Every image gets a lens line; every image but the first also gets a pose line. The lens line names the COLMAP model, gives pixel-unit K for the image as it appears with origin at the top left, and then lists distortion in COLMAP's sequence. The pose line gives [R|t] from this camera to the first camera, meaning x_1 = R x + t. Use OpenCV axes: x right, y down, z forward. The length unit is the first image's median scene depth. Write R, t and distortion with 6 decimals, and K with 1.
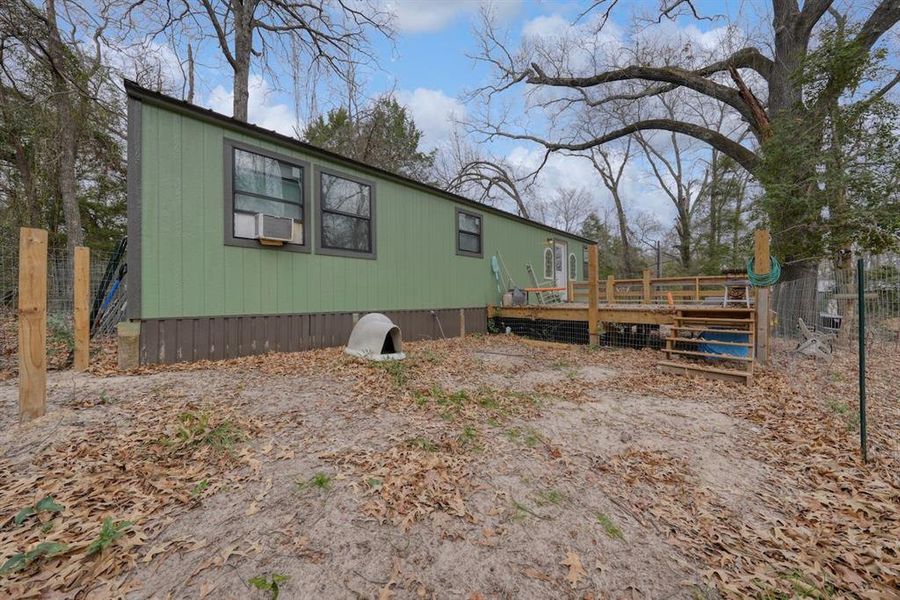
lens RADIAL K [[304.4, 0, 449.3], [0, 304.4, 299.5], [0, 0, 1]] dist [-0.005611, 0.001198]
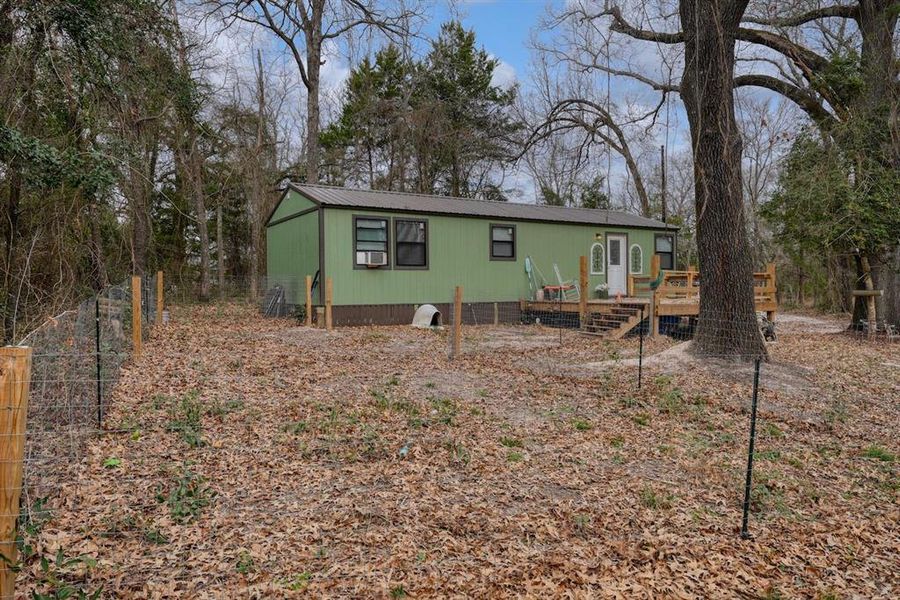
lens RADIAL K [[770.2, 0, 446.6], [0, 770.2, 295.1], [0, 0, 1]] dist [0.000866, 0.000910]
pose [[0.971791, 0.000796, -0.235844, 0.565250], [0.002323, 0.999913, 0.012946, -0.040495], [0.235834, -0.013129, 0.971705, -2.041546]]
